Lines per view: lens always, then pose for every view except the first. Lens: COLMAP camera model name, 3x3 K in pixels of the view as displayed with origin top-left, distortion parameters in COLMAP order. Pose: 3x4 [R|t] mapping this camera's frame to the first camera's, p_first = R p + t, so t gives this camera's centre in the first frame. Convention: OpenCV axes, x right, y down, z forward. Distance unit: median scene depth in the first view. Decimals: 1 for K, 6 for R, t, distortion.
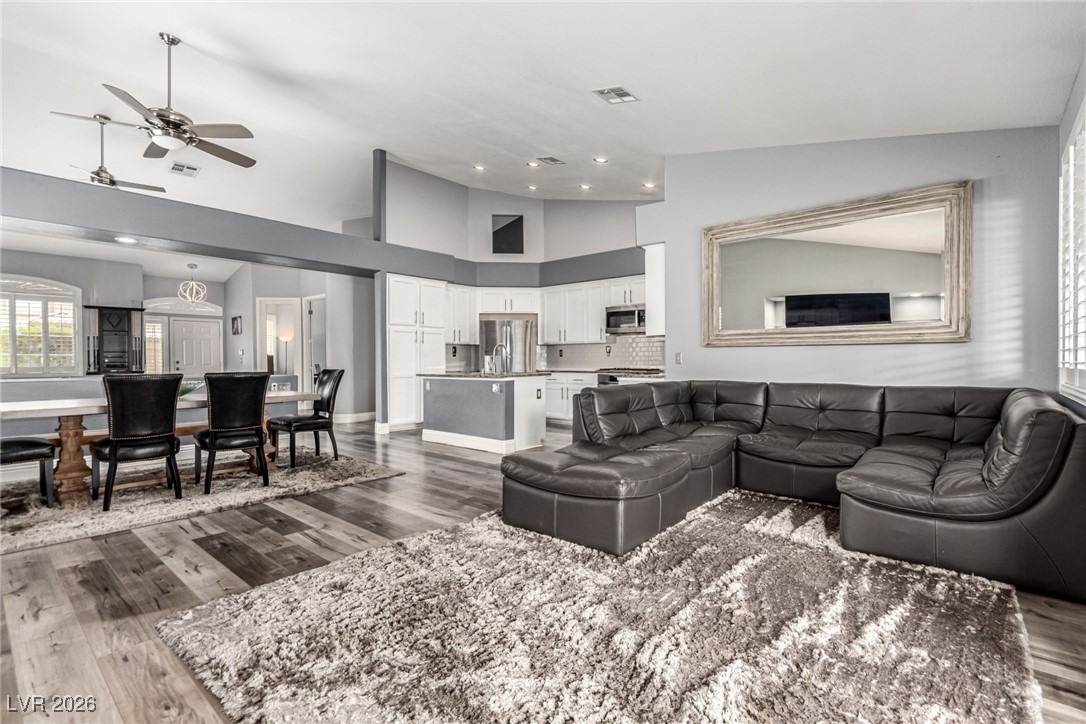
lens RADIAL K [[504.3, 0, 551.6], [0, 504.3, 368.3], [0, 0, 1]] dist [0.004471, -0.001491]
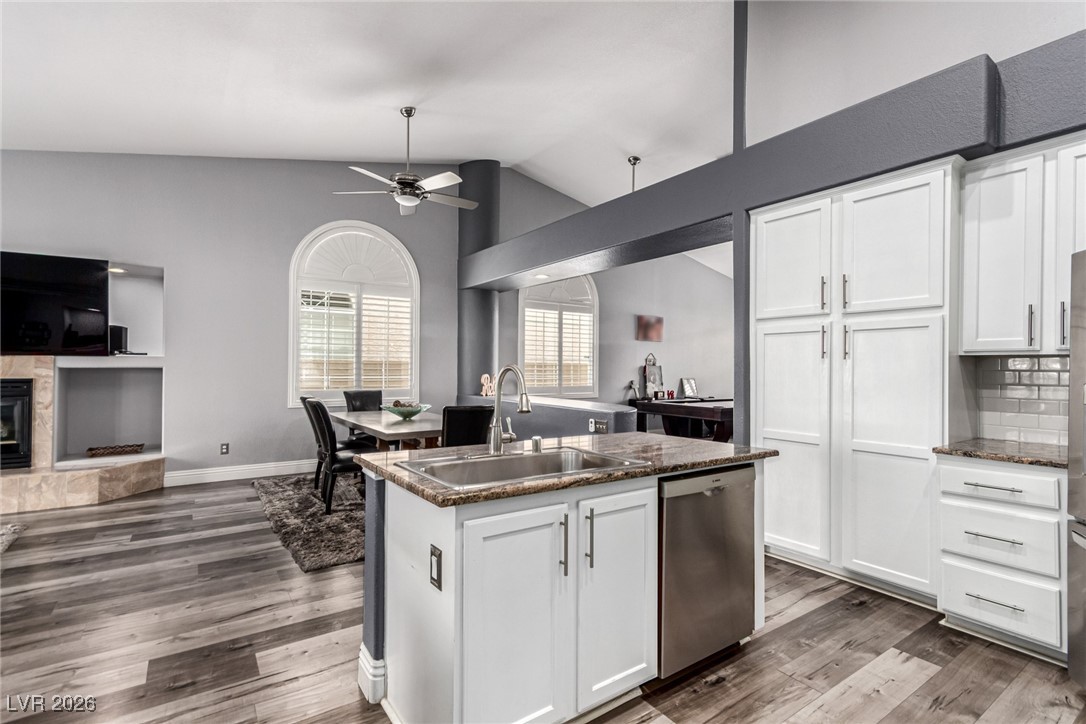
lens RADIAL K [[506.6, 0, 564.0], [0, 506.6, 365.9], [0, 0, 1]] dist [-0.000259, 0.000207]
pose [[-0.227145, -0.004708, -0.973850, 0.433334], [-0.026626, 0.999645, 0.001378, -0.105237], [0.973497, 0.026243, -0.227189, 2.359209]]
